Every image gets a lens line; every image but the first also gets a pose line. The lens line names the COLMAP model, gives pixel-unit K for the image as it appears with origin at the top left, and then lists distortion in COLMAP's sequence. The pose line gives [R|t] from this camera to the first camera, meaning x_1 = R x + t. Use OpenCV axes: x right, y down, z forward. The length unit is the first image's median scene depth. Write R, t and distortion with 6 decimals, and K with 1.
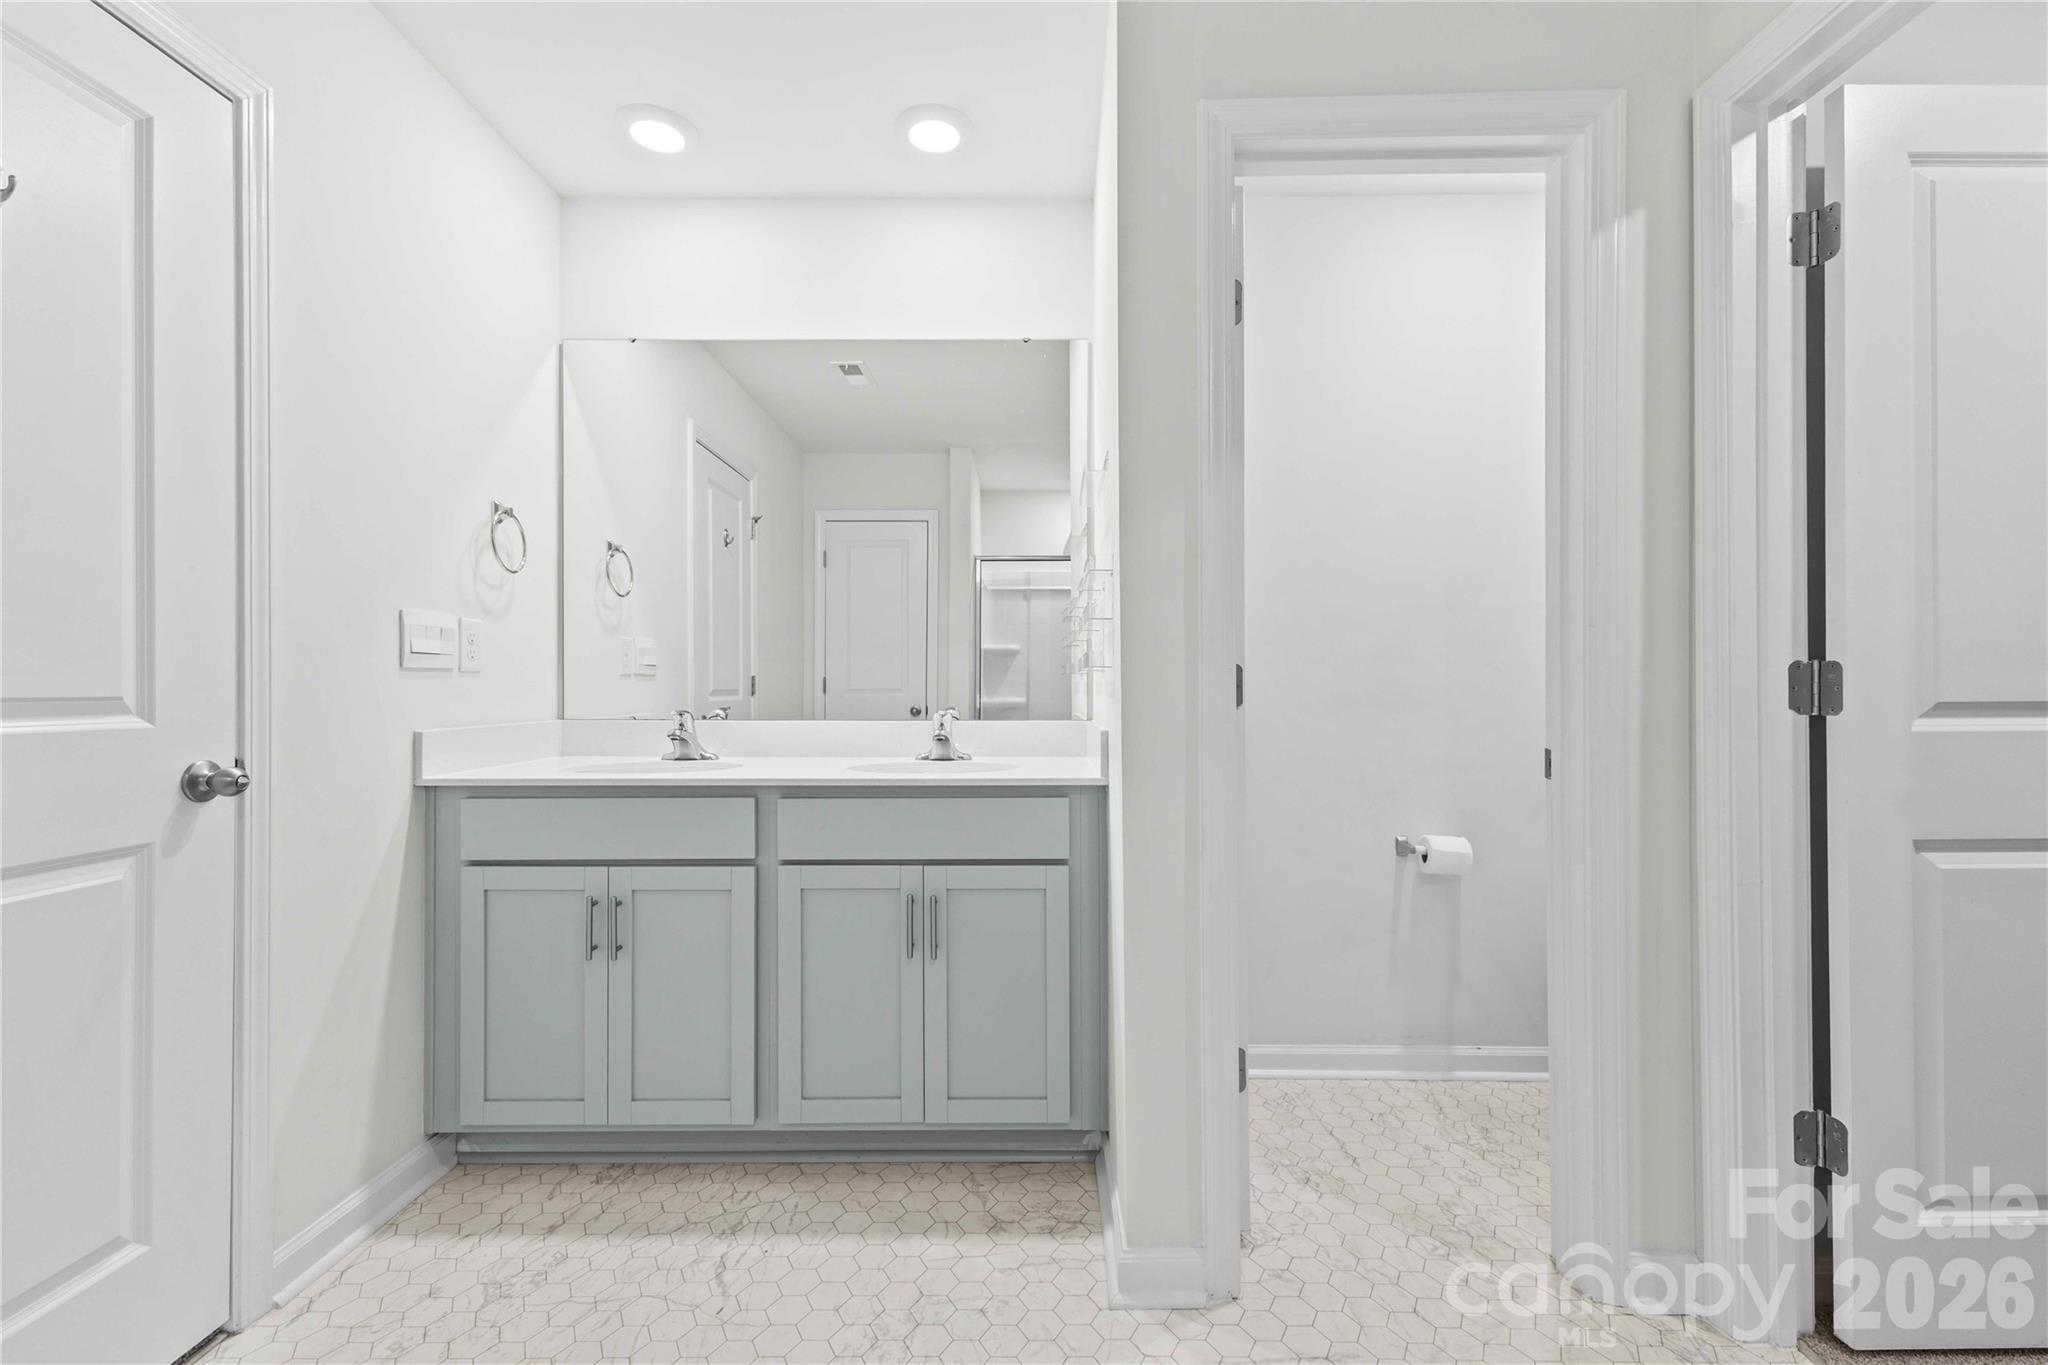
lens RADIAL K [[882.9, 0, 1018.9], [0, 882.9, 683.5], [0, 0, 1]] dist [0.007124, -0.000612]
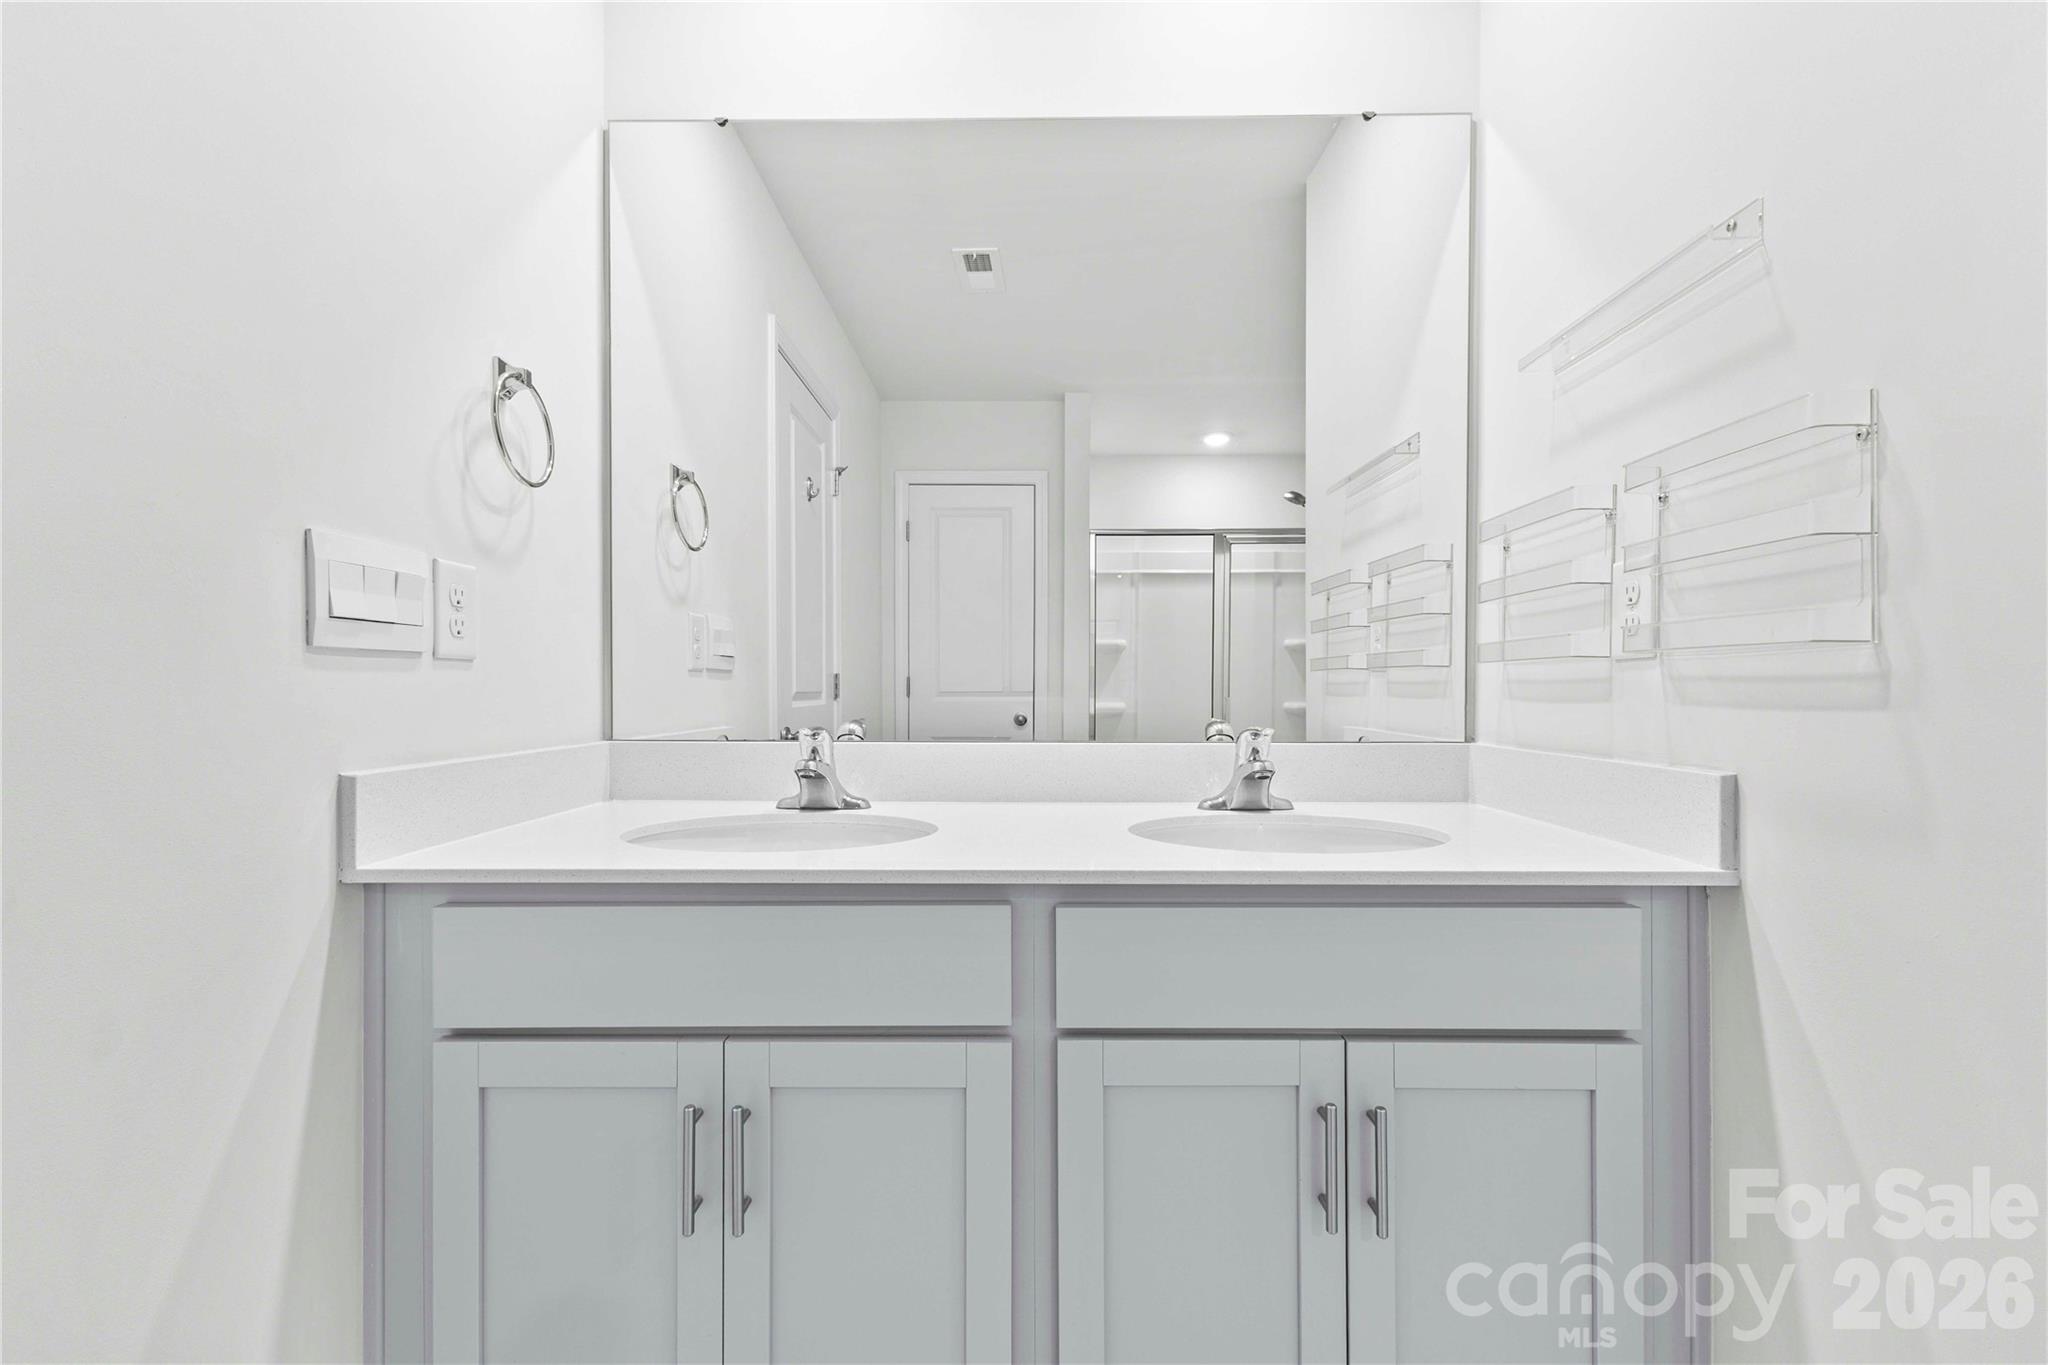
lens RADIAL K [[885.5, 0, 1027.3], [0, 885.5, 694.5], [0, 0, 1]] dist [0.011431, 0.000194]
pose [[0.999996, 0.002627, -0.001080, -0.254658], [-0.002616, 0.999950, 0.009673, 0.002377], [0.001105, -0.009670, 0.999953, 0.431787]]
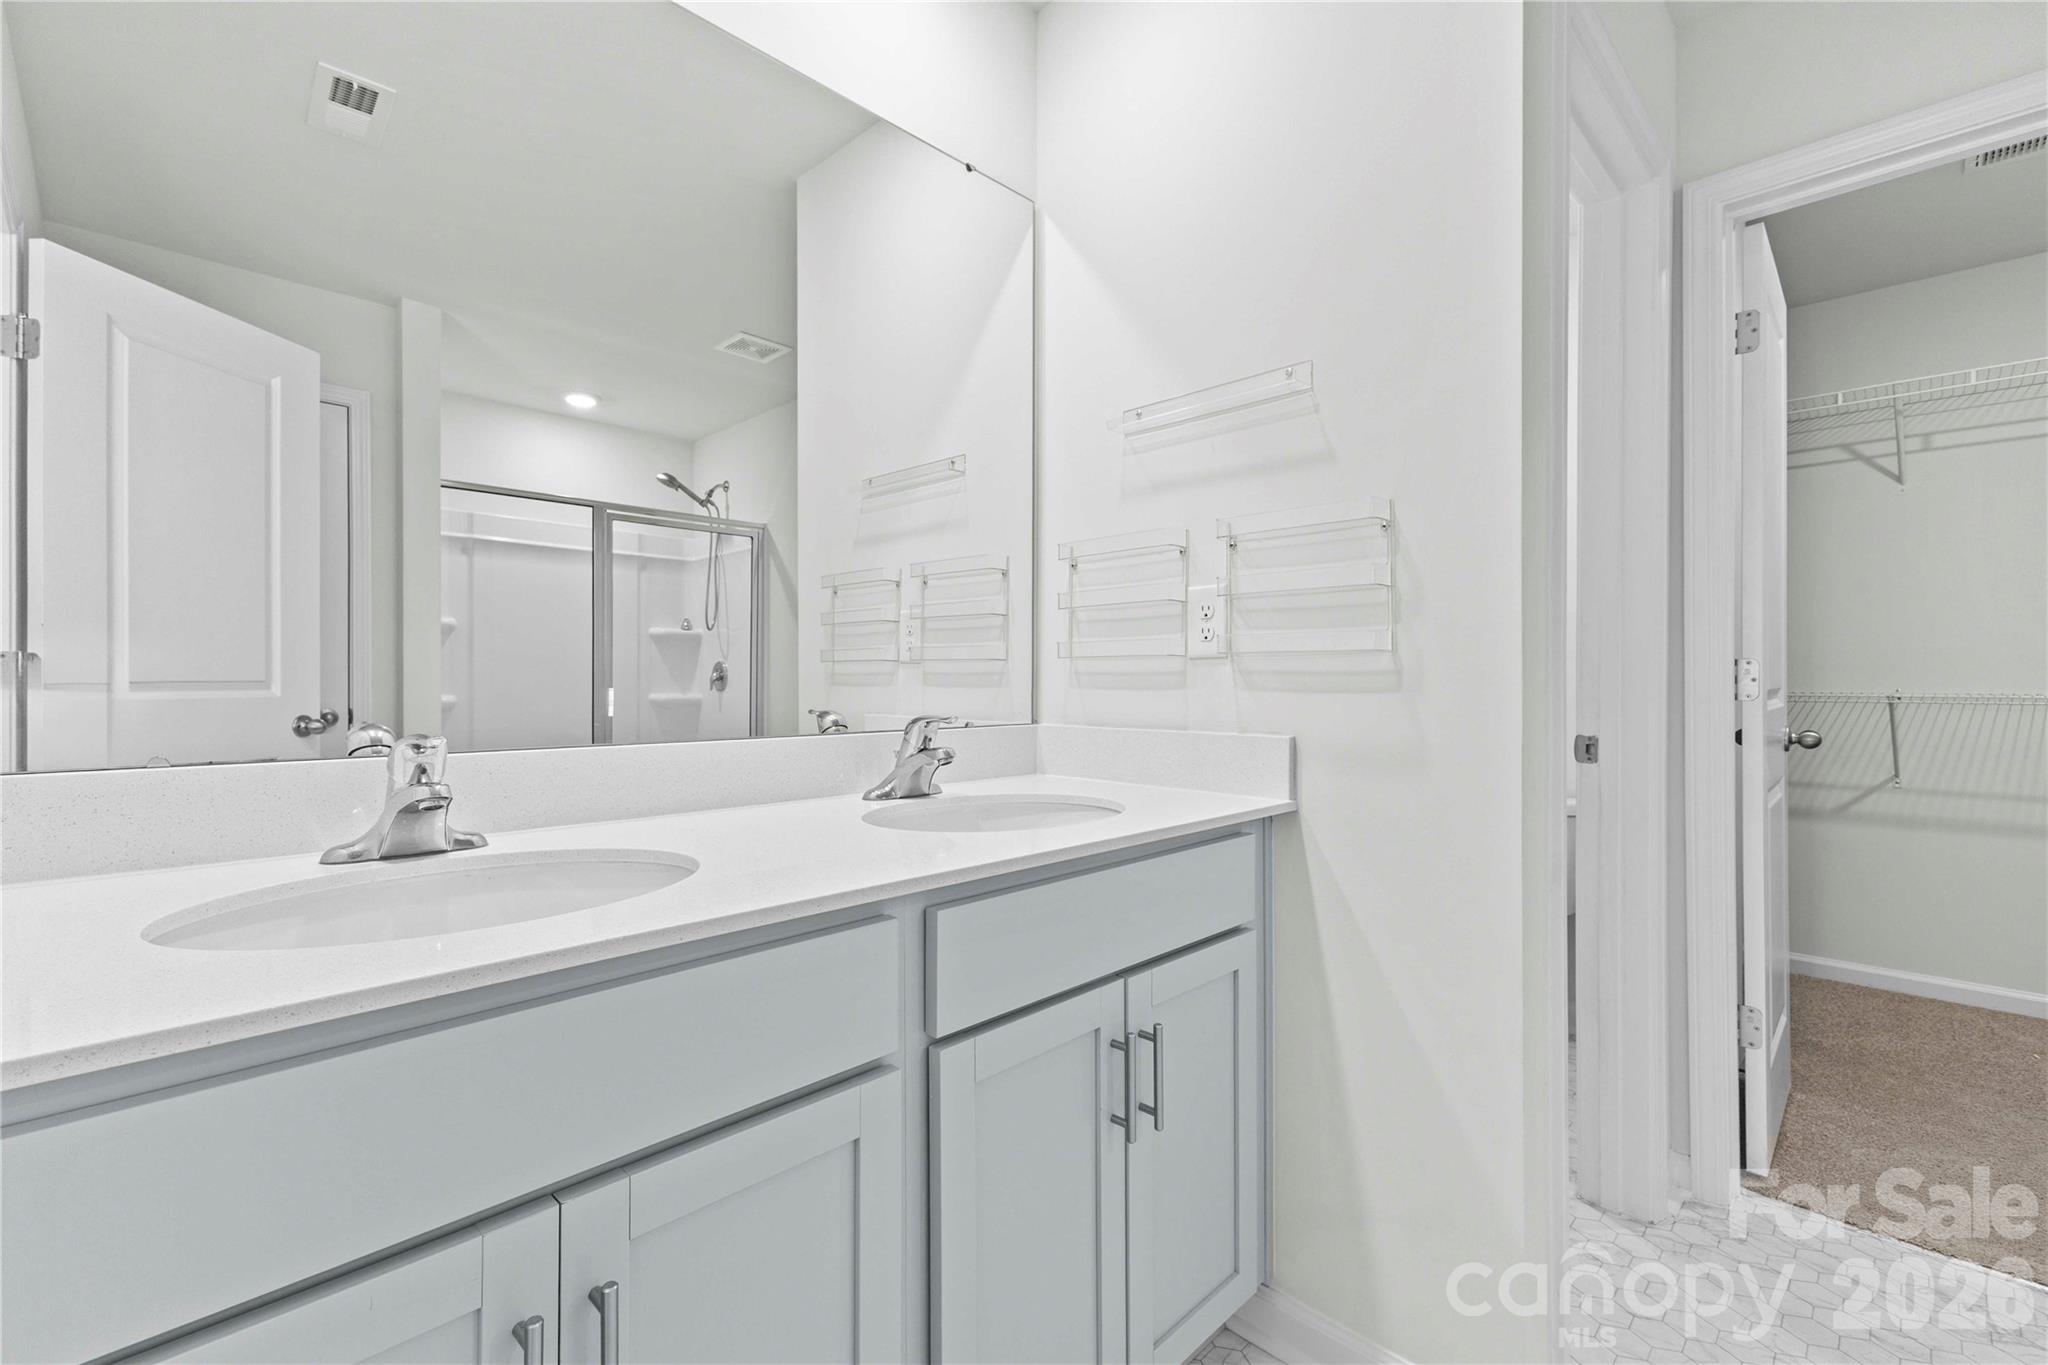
lens RADIAL K [[882.9, 0, 1018.9], [0, 882.9, 683.5], [0, 0, 1]] dist [0.007124, -0.000612]
pose [[0.698292, 0.000692, 0.715813, -0.512760], [-0.005867, 0.999971, 0.004757, 0.003816], [-0.715789, -0.007521, 0.698276, 0.558011]]
